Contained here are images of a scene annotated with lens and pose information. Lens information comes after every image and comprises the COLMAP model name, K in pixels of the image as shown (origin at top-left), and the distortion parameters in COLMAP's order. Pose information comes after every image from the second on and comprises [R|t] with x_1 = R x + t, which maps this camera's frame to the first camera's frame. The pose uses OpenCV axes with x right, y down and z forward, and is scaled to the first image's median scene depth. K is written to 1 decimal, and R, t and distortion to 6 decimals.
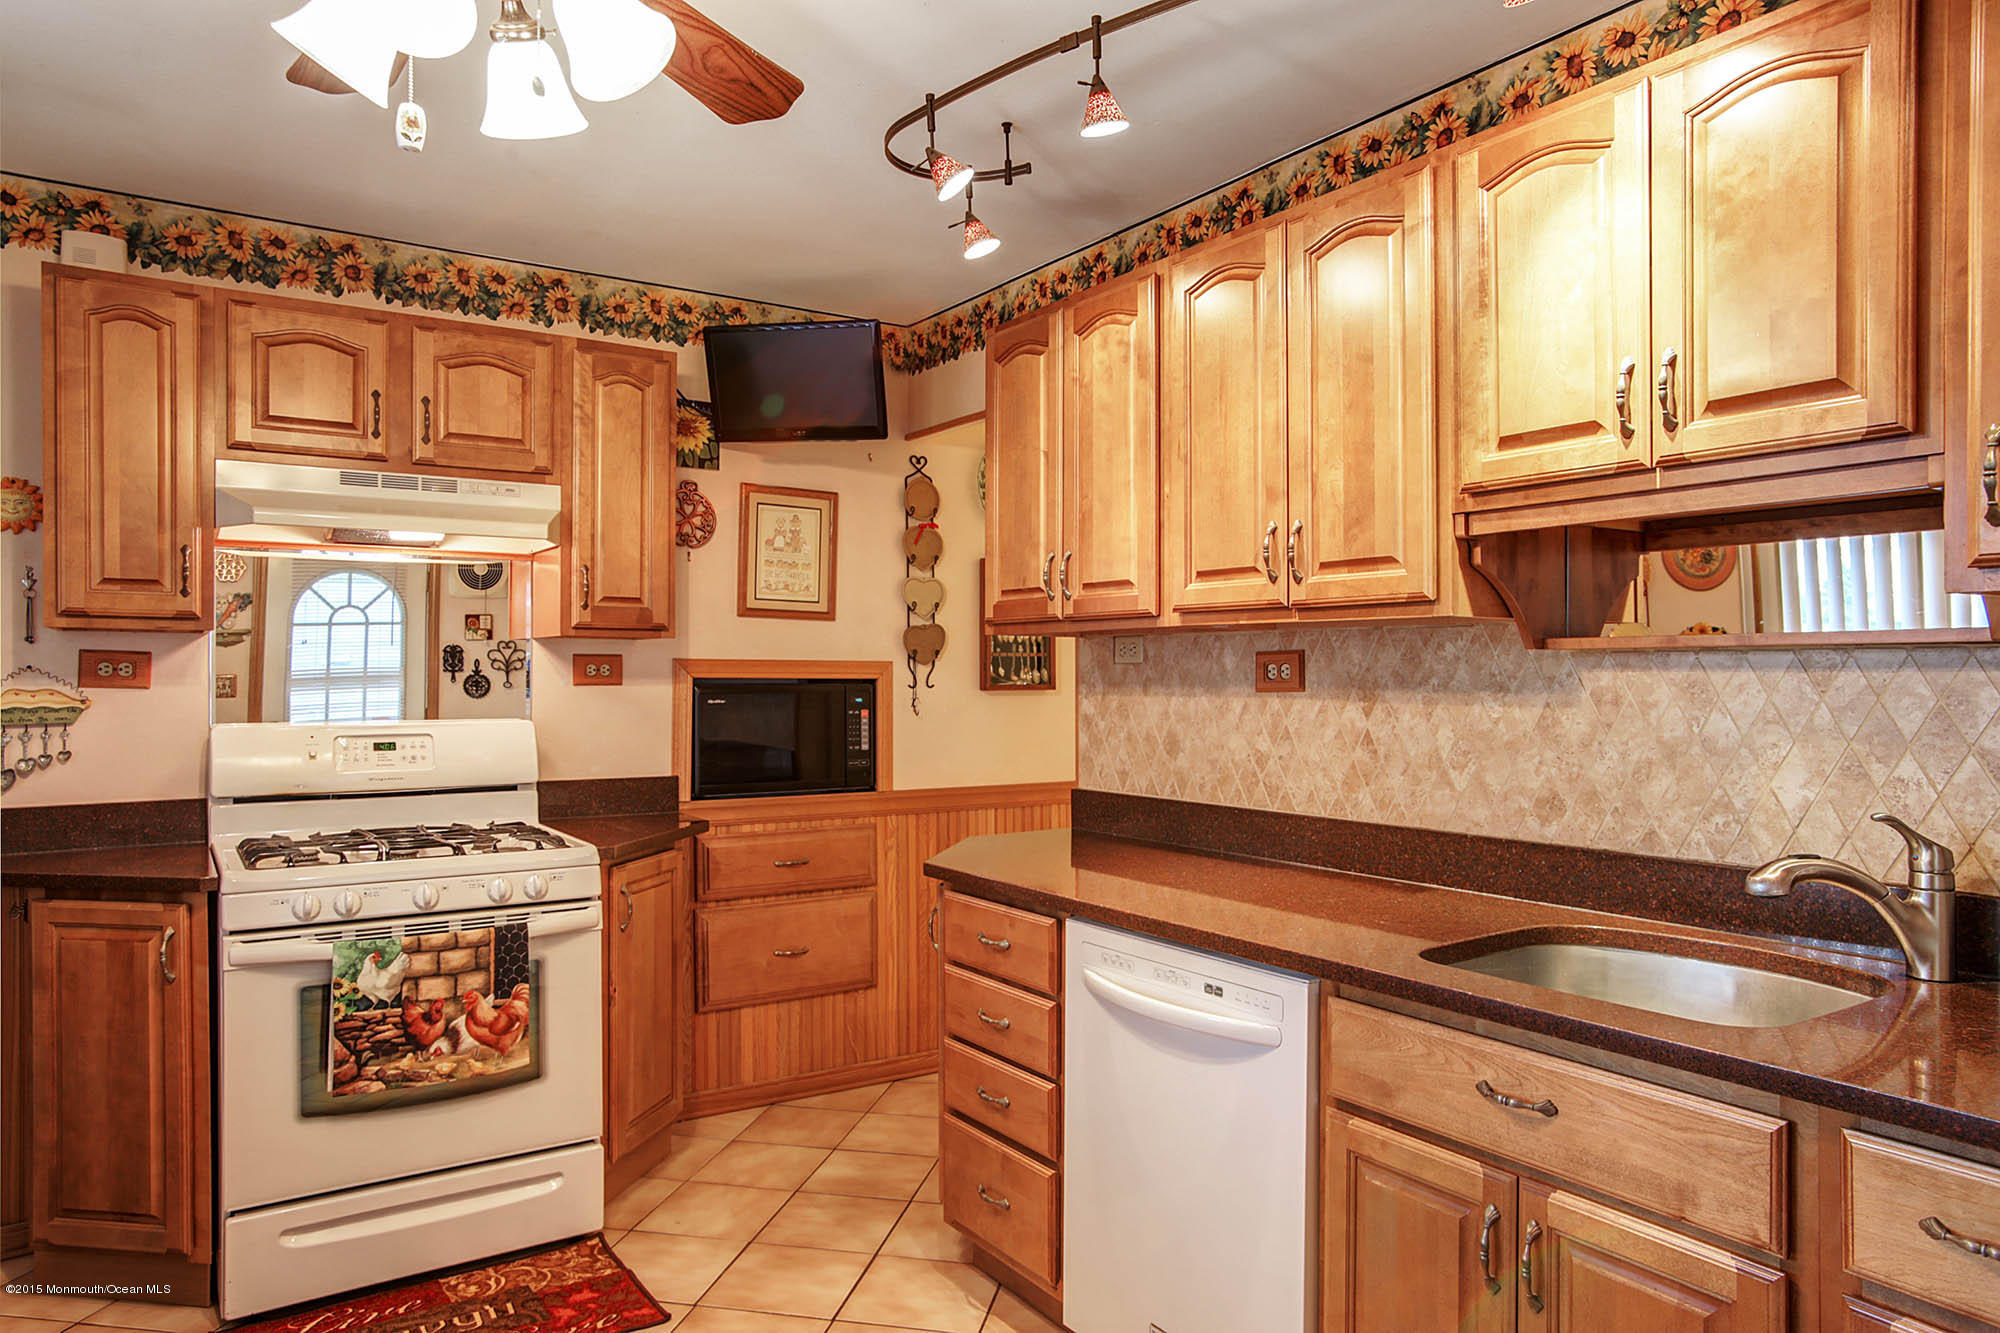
lens RADIAL K [[1289.9, 0, 1004.4], [0, 1289.9, 676.2], [0, 0, 1]] dist [-0.036764, -0.000432]
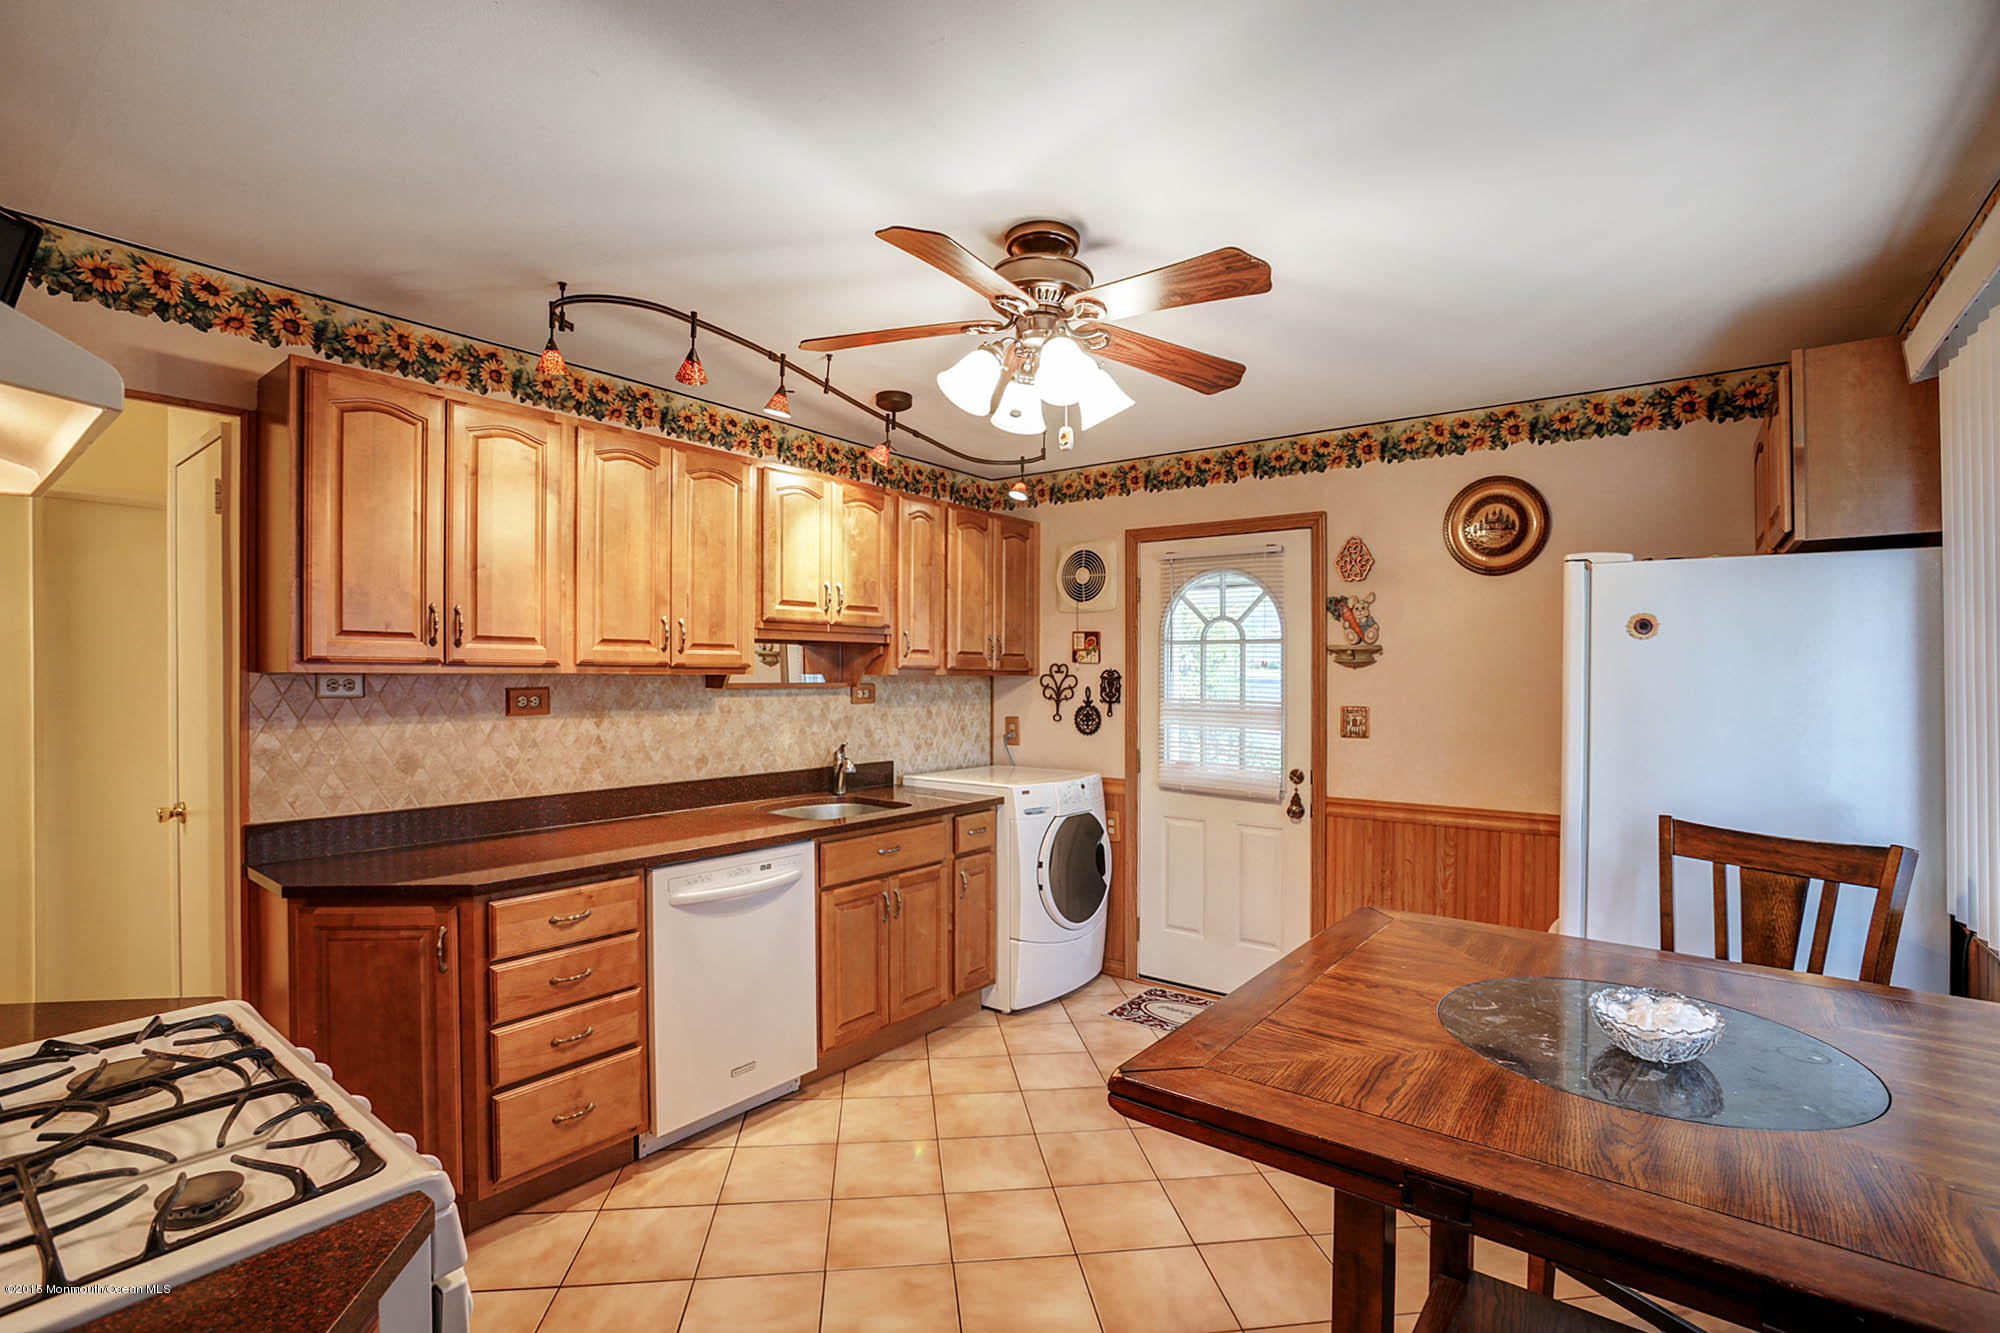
lens RADIAL K [[917.9, 0, 996.2], [0, 917.9, 668.1], [0, 0, 1]] dist [-0.036561, 0.001626]
pose [[-0.318689, 0.001320, 0.947858, -1.084299], [-0.006850, 0.999970, -0.003696, -0.047773], [-0.947835, -0.007671, -0.318670, 0.952377]]
